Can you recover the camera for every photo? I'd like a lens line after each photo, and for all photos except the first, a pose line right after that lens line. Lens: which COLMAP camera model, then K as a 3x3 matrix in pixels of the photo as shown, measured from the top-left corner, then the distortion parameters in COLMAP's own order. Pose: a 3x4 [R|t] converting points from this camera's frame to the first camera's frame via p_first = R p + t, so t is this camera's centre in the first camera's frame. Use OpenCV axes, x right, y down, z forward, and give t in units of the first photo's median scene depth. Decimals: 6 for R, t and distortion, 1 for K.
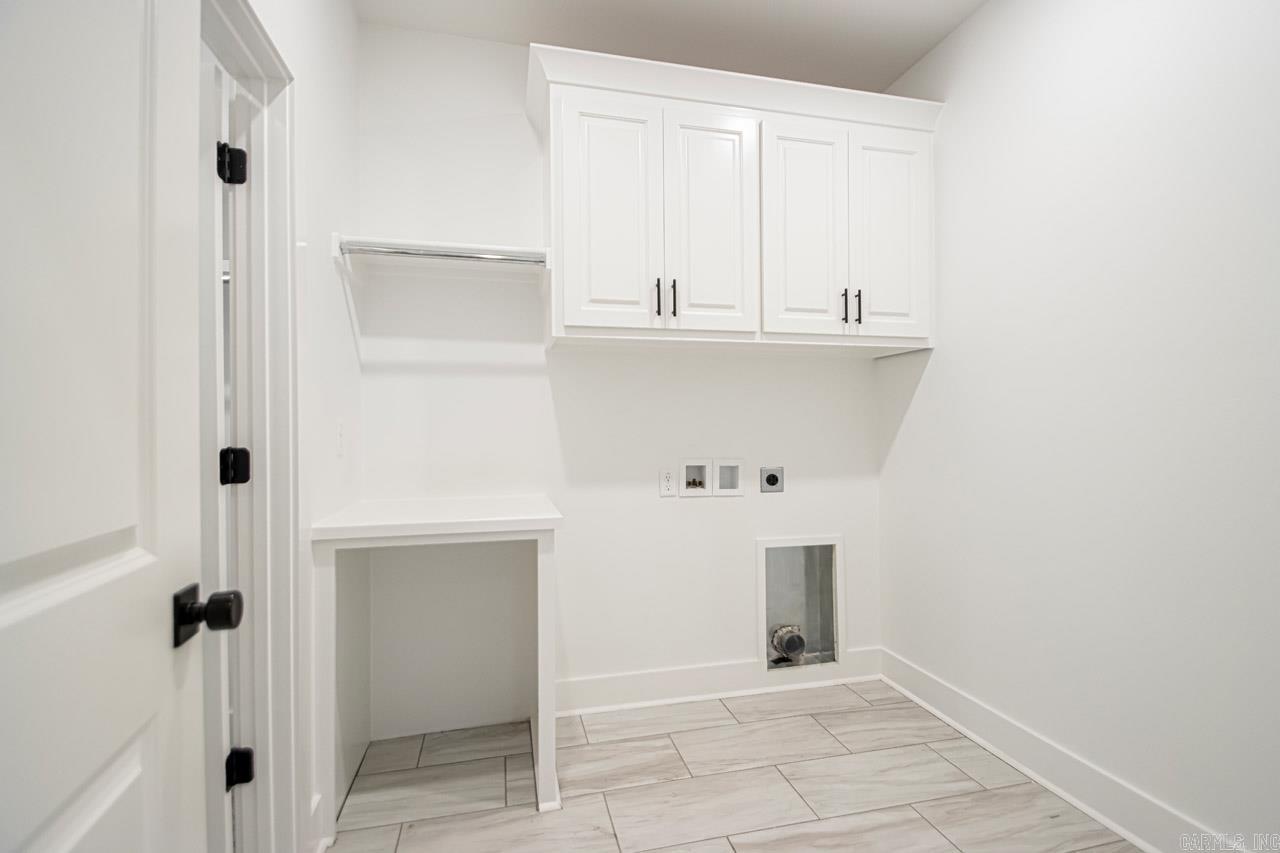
lens RADIAL K [[595.8, 0, 641.6], [0, 595.8, 430.0], [0, 0, 1]] dist [0.036592, -0.030183]
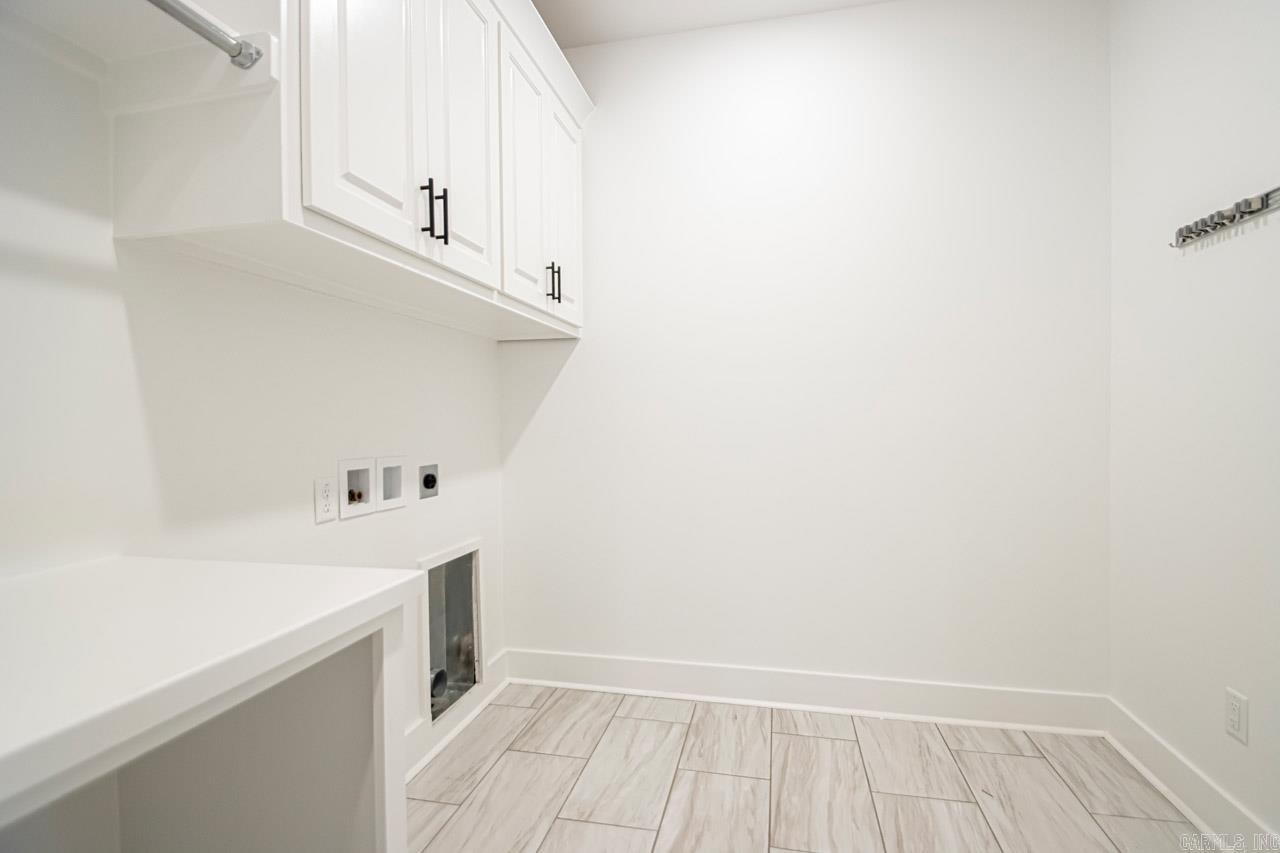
lens RADIAL K [[612.9, 0, 619.5], [0, 612.9, 428.6], [0, 0, 1]] dist [0.042261, -0.013742]
pose [[0.436692, -0.010260, 0.899553, -0.476348], [0.008698, 0.999936, 0.007182, 0.013577], [-0.899569, 0.004688, 0.436753, 0.510147]]
